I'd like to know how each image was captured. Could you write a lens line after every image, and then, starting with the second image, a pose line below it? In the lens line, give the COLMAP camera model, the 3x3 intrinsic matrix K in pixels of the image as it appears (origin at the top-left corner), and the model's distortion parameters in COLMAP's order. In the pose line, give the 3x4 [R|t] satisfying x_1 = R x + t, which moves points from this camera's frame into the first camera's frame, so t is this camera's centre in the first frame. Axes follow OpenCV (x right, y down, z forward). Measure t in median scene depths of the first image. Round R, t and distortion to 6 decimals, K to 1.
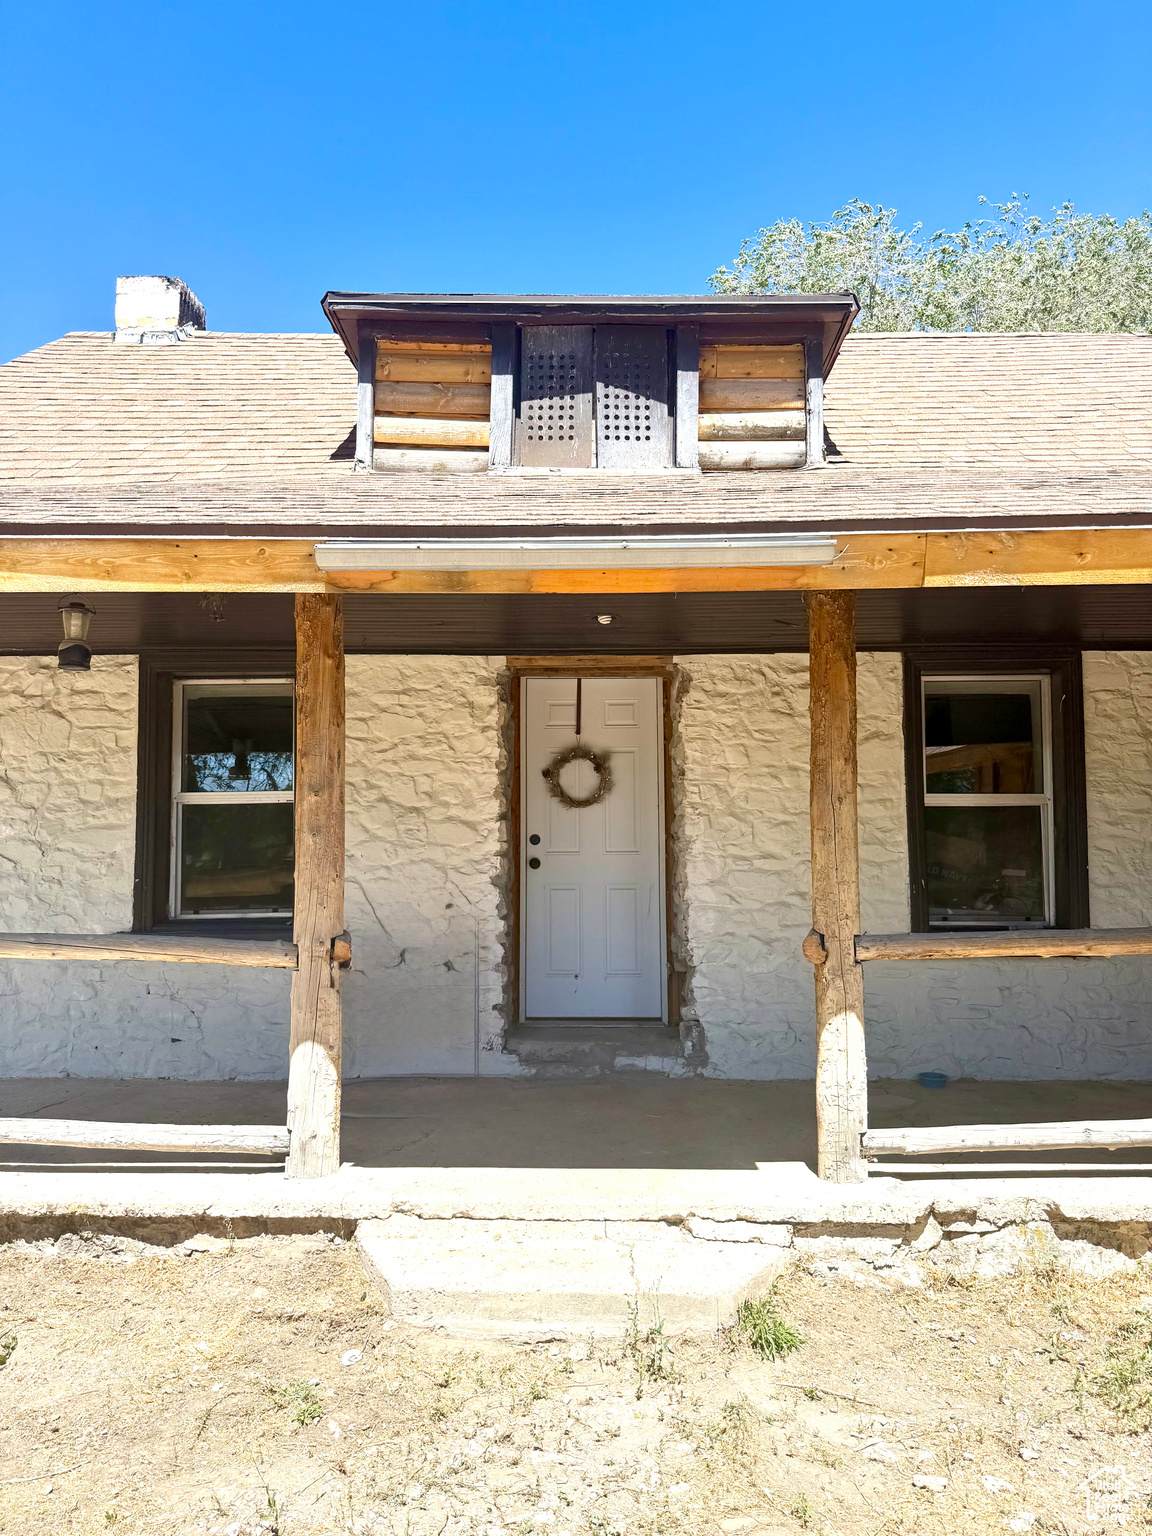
lens RADIAL K [[1076.6, 0, 566.9], [0, 1076.6, 771.1], [0, 0, 1]] dist [0.082887, -0.111136]
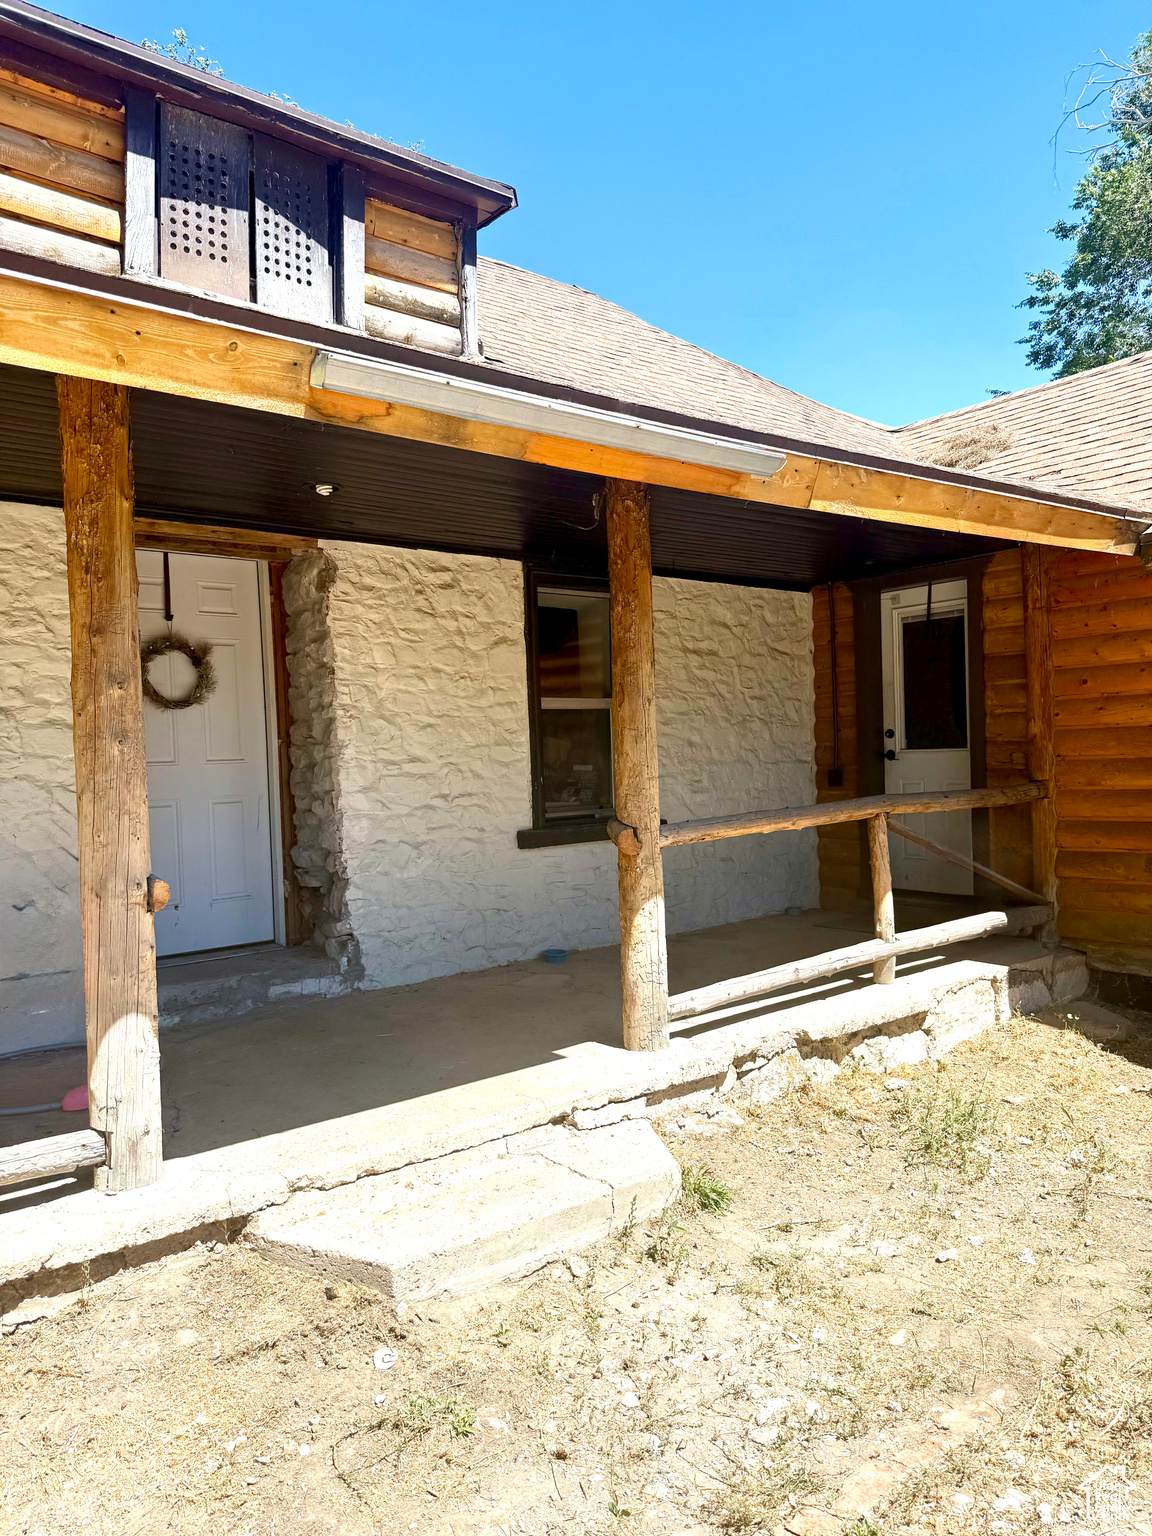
lens RADIAL K [[1076.6, 0, 579.2], [0, 1076.6, 767.8], [0, 0, 1]] dist [0.082887, -0.111136]
pose [[0.769726, -0.030977, 0.637622, -0.330789], [-0.022188, 0.996920, 0.075216, 0.009909], [-0.637989, -0.072043, 0.766668, 0.160903]]
